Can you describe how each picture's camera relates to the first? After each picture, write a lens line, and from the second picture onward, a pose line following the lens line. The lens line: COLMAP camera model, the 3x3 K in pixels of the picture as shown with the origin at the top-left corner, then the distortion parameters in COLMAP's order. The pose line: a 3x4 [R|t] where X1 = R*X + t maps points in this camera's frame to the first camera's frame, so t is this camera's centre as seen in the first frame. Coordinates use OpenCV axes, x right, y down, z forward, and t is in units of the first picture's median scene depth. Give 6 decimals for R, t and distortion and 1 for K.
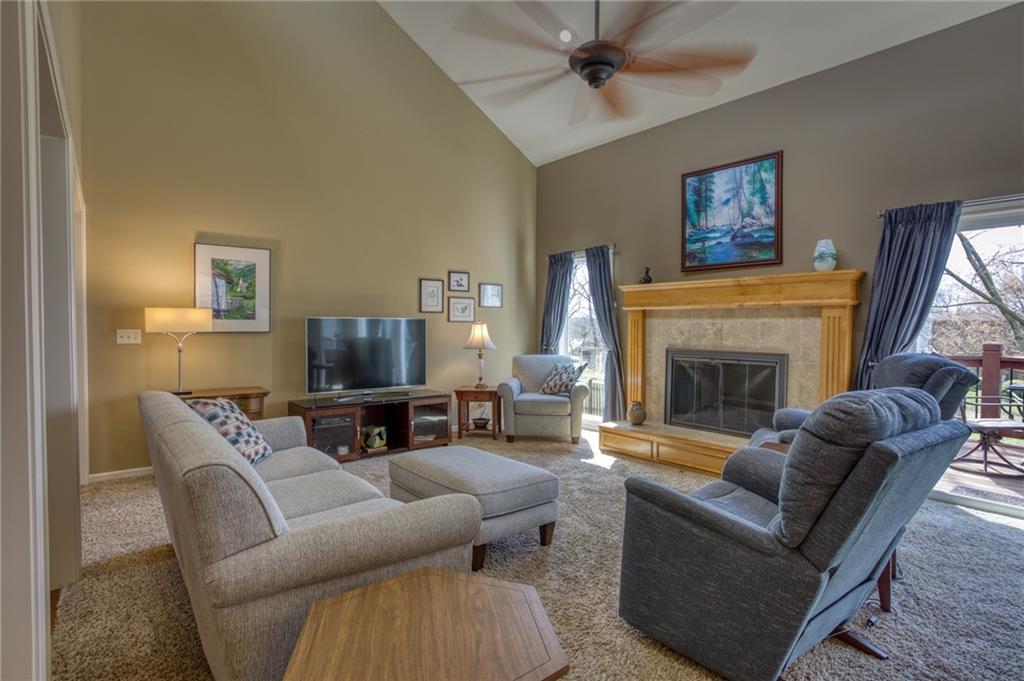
lens RADIAL K [[516.7, 0, 505.9], [0, 516.7, 347.3], [0, 0, 1]] dist [-0.023931, 0.006969]
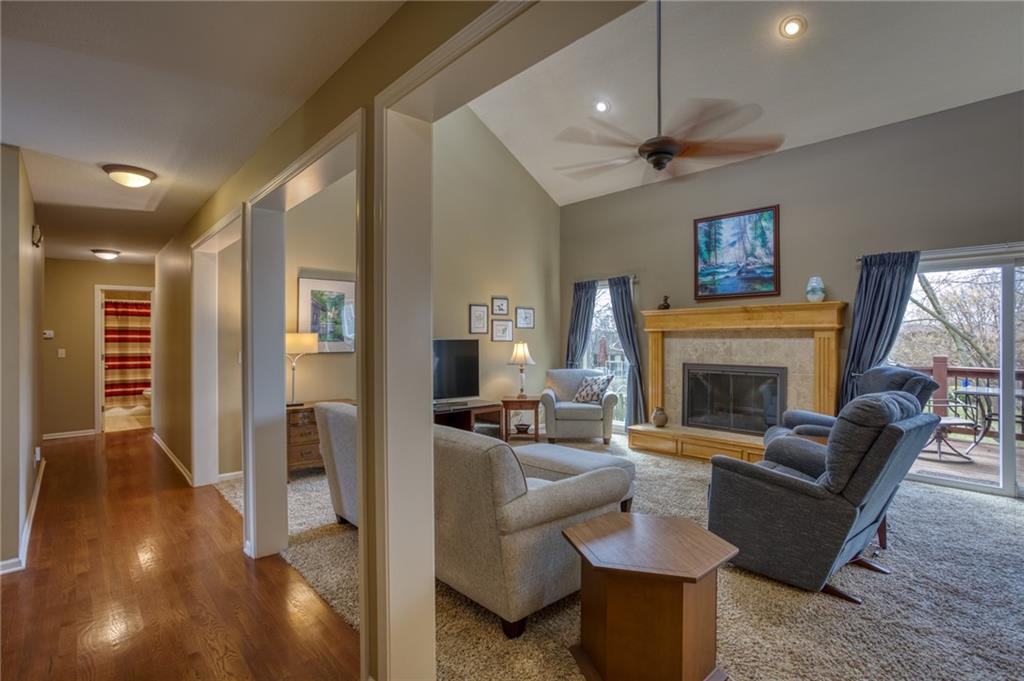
lens RADIAL K [[516.7, 0, 493.1], [0, 516.7, 346.7], [0, 0, 1]] dist [-0.023931, 0.006969]
pose [[0.998621, -0.006951, 0.052044, -0.219180], [0.008195, 0.999685, -0.023732, -0.012606], [-0.051863, 0.024126, 0.998363, -0.201826]]
